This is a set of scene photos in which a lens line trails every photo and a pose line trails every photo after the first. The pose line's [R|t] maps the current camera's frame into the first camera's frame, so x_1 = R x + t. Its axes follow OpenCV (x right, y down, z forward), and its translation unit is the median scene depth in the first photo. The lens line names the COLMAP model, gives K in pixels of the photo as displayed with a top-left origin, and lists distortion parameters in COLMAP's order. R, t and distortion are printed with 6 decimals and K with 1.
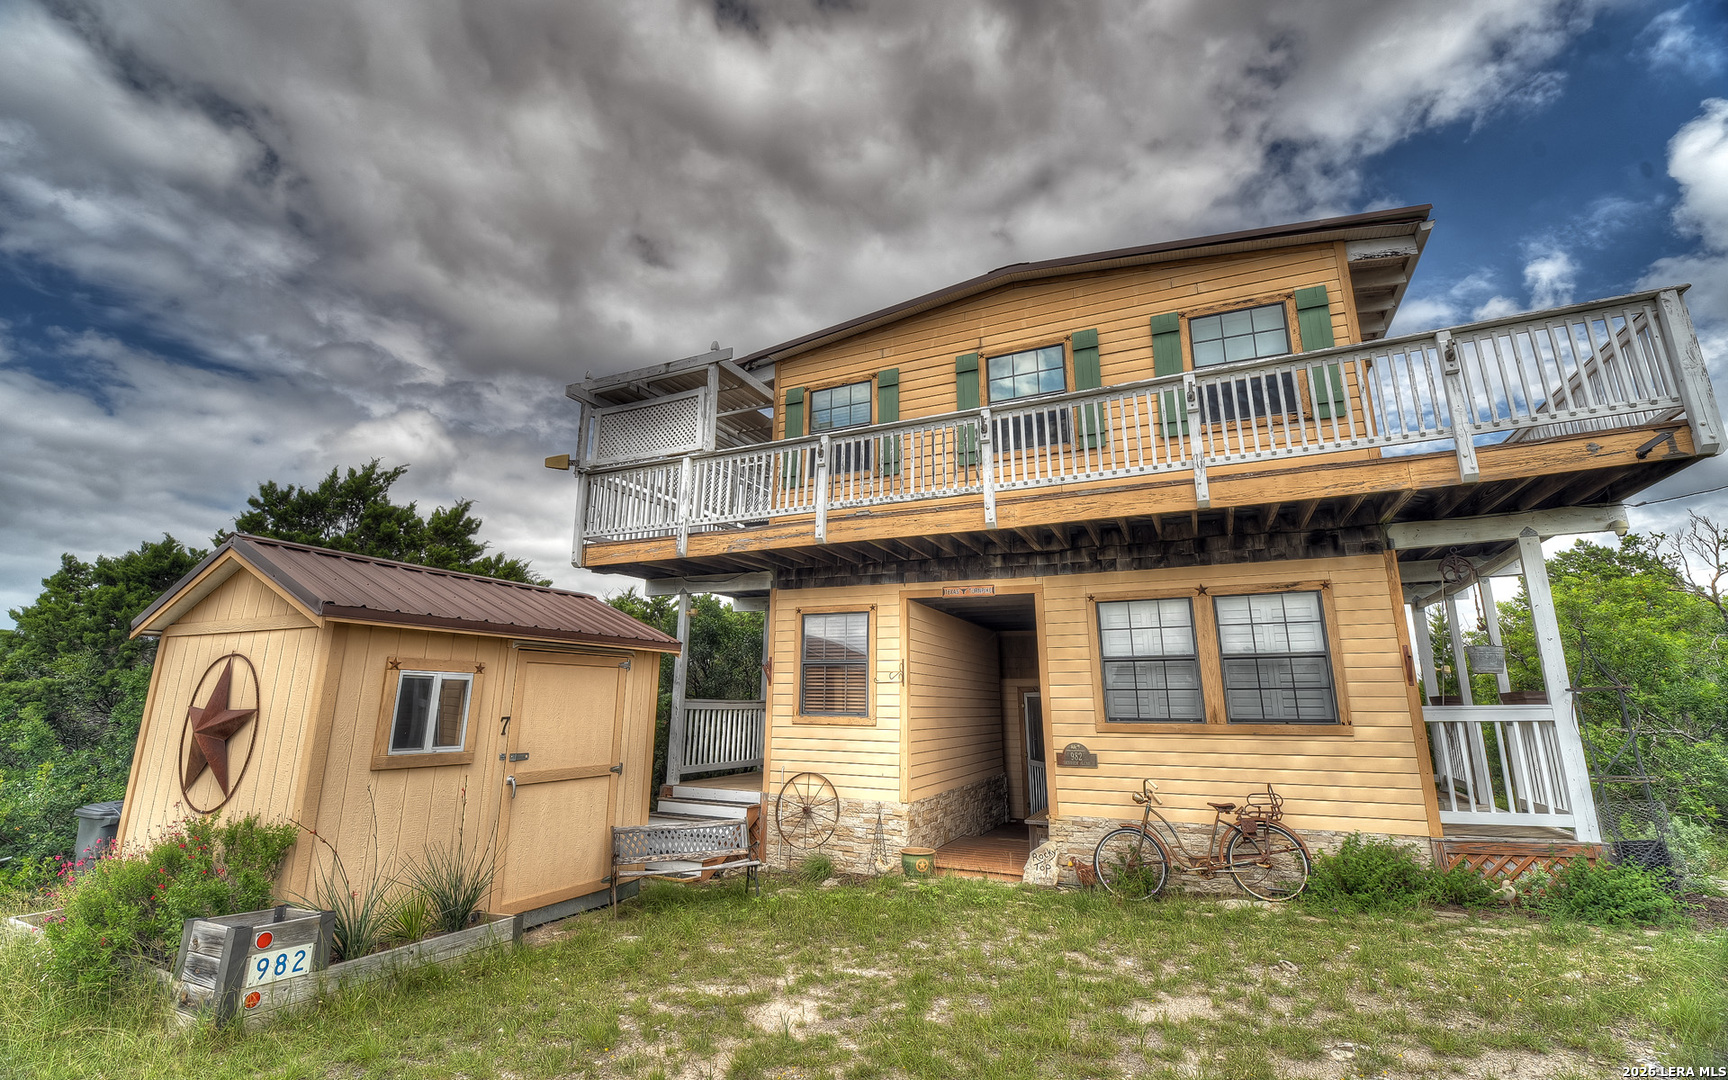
lens RADIAL K [[728.7, 0, 866.4], [0, 728.7, 526.9], [0, 0, 1]] dist [-0.001217, -0.000106]
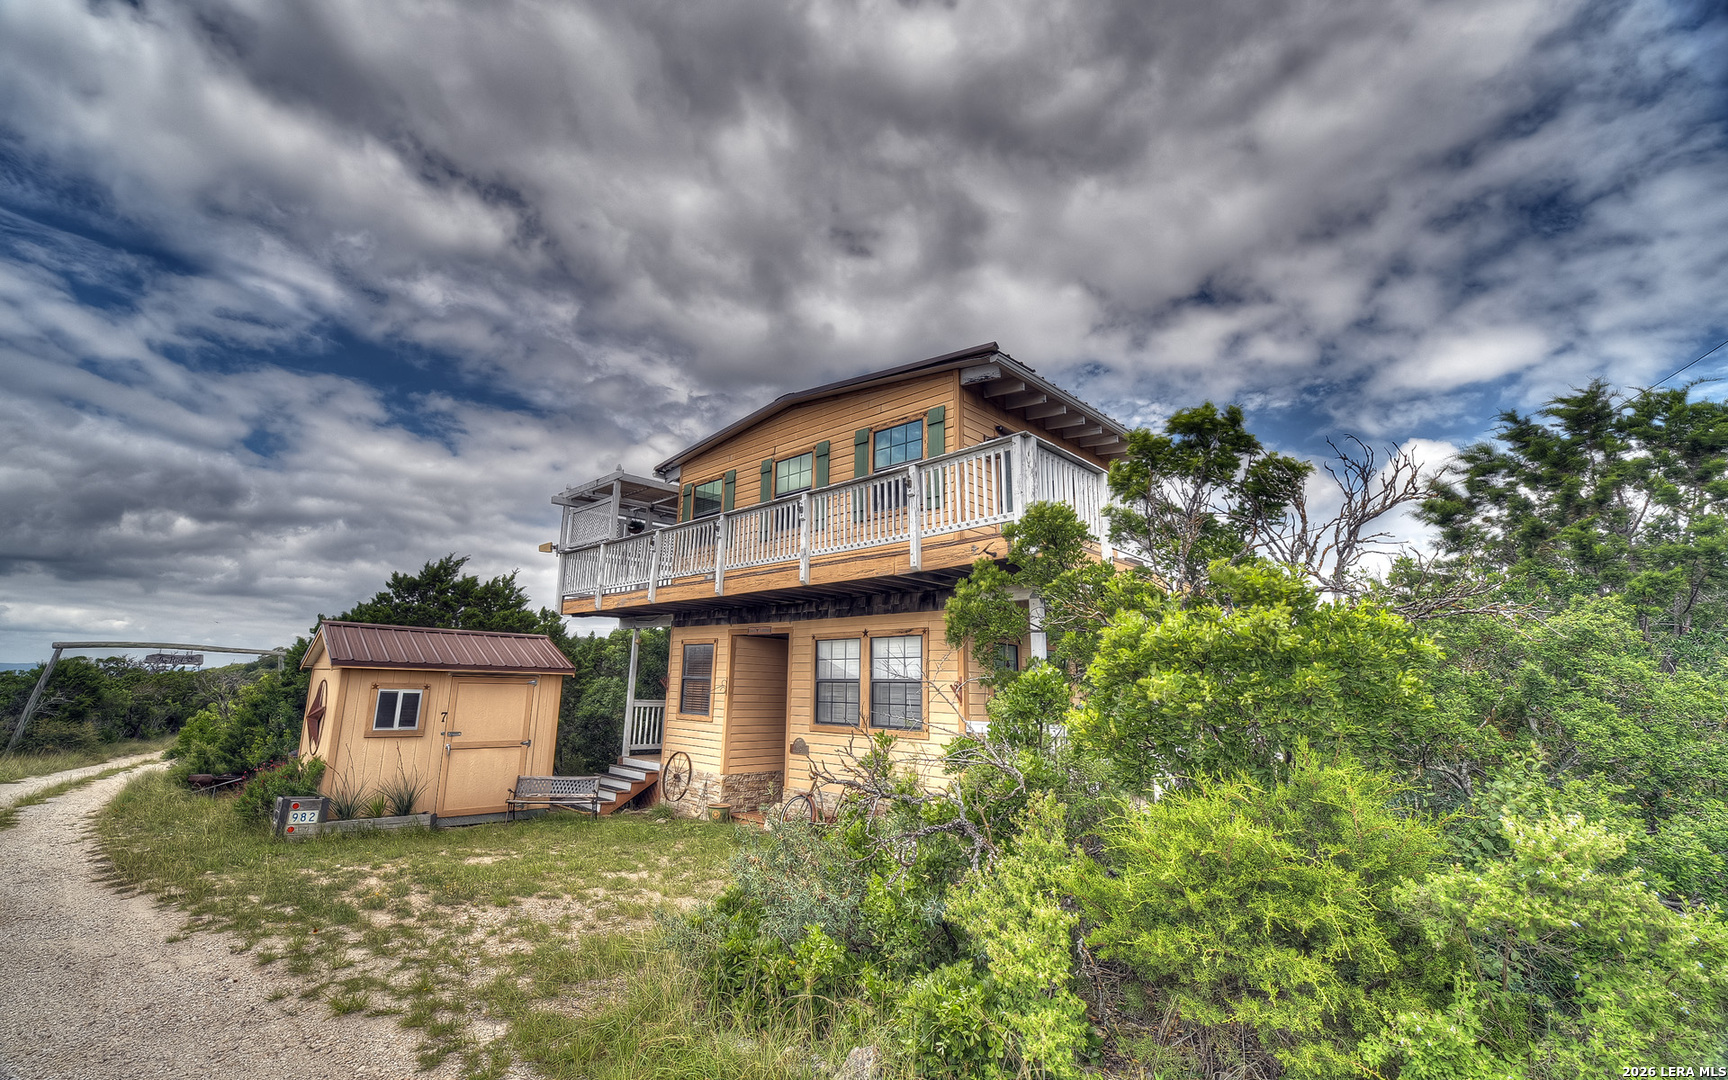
lens RADIAL K [[764.9, 0, 826.2], [0, 764.9, 542.3], [0, 0, 1]] dist [0.079224, -0.000600]
pose [[0.930314, -0.050509, -0.363270, 0.889379], [0.063992, 0.997633, 0.025170, -0.125172], [0.361139, -0.046662, 0.931344, -0.384936]]
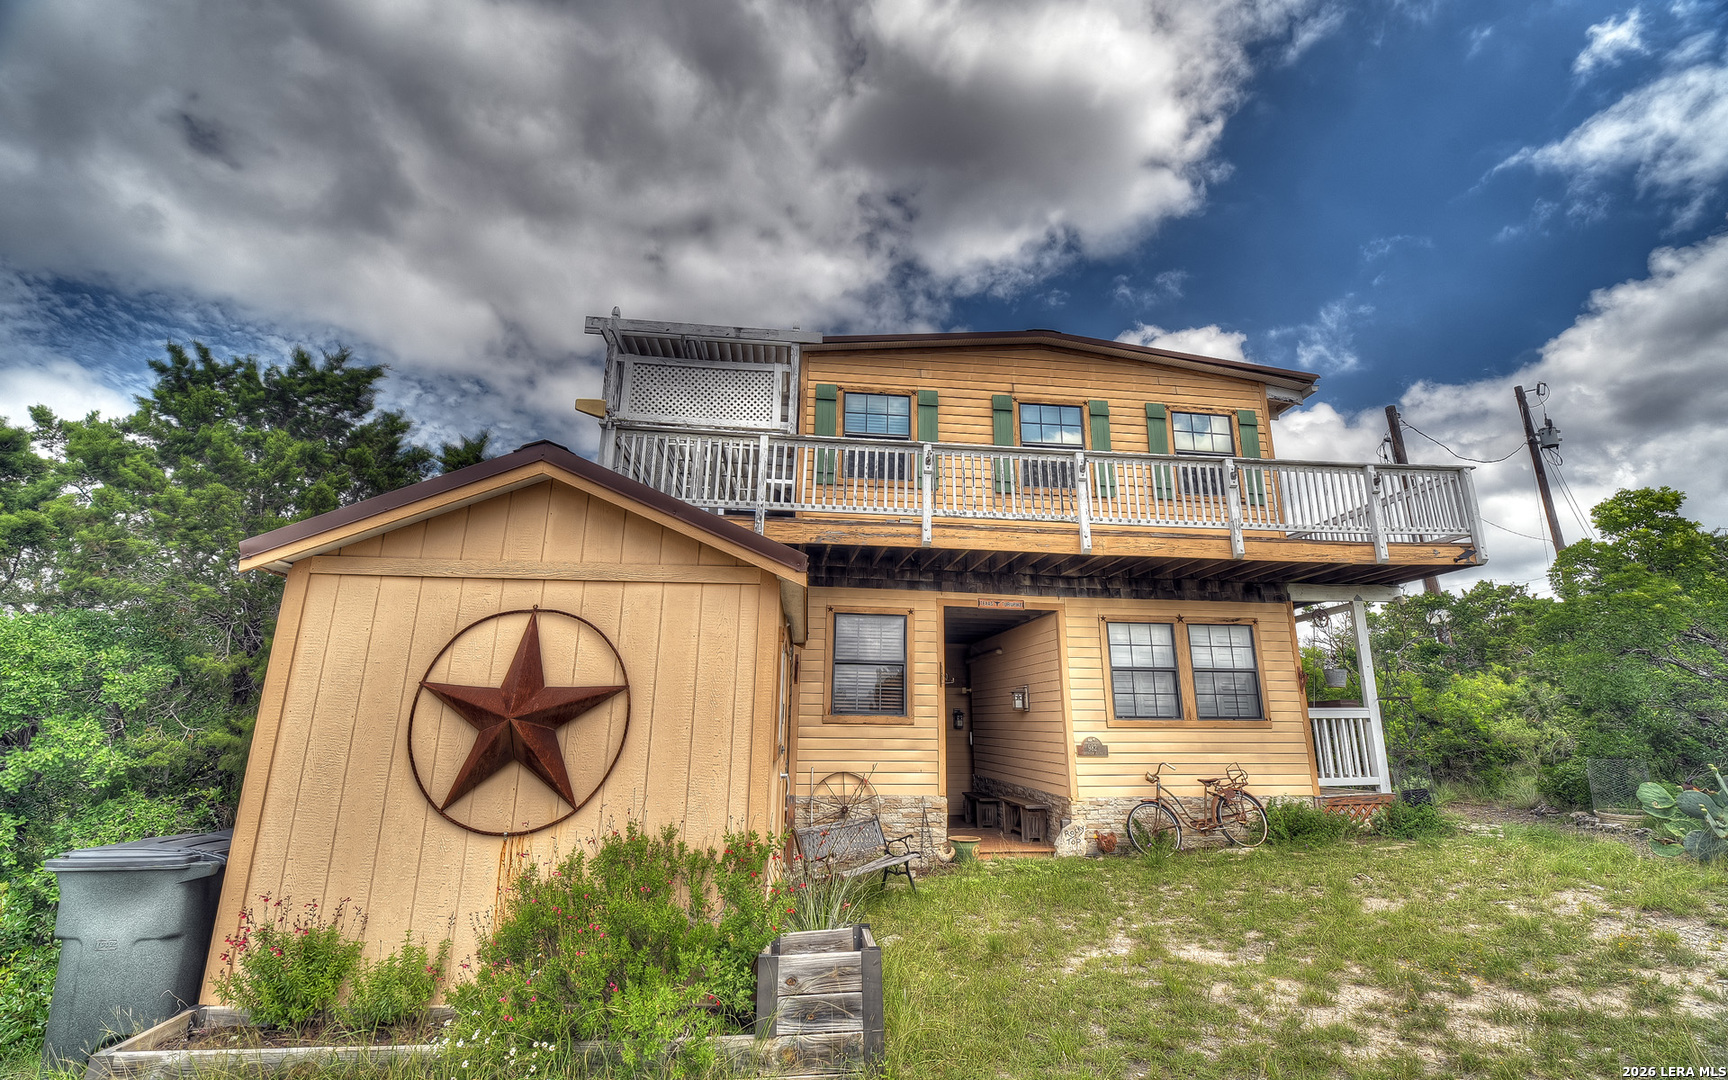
lens RADIAL K [[682.8, 0, 870.5], [0, 682.8, 534.1], [0, 0, 1]] dist [0.001885, 0.000033]
pose [[0.856099, 0.134975, 0.498875, -0.623635], [-0.126274, 0.990666, -0.051338, 0.065395], [-0.501148, -0.019044, 0.865152, 0.201748]]
